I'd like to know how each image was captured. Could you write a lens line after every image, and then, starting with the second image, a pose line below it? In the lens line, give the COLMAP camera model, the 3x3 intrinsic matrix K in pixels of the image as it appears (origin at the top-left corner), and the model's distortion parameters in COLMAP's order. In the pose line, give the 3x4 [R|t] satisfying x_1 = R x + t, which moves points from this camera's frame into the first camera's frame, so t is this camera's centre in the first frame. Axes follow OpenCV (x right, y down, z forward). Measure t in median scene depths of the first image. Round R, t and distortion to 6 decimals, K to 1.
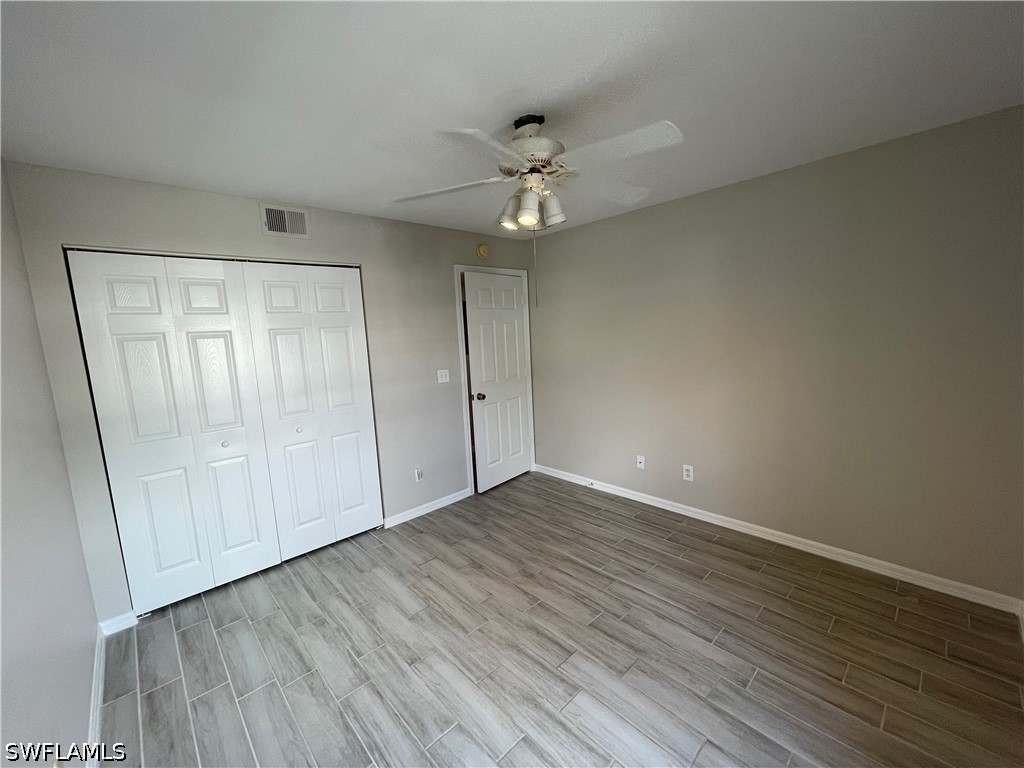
lens RADIAL K [[412.3, 0, 508.6], [0, 412.3, 386.1], [0, 0, 1]] dist [-0.003673, 0.000268]
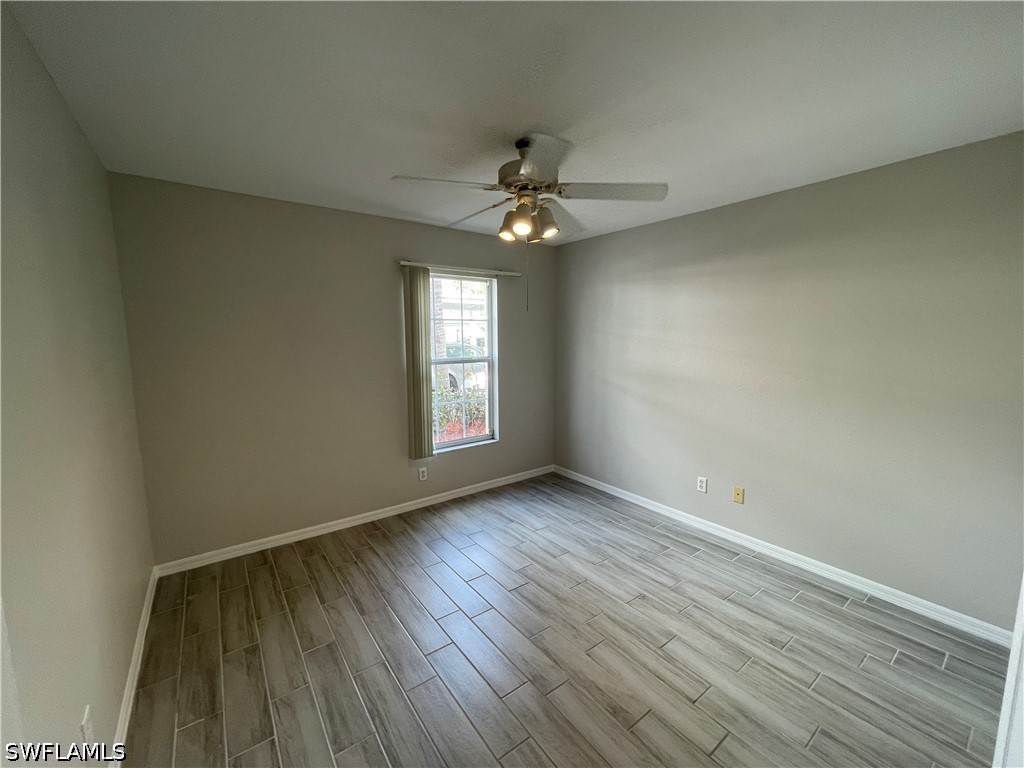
lens RADIAL K [[412.3, 0, 508.6], [0, 412.3, 386.1], [0, 0, 1]] dist [-0.003673, 0.000268]
pose [[-0.991861, 0.038130, 0.121485, -0.005134], [0.067654, 0.966104, 0.249131, -0.241012], [-0.107867, 0.255322, -0.960820, 1.839442]]
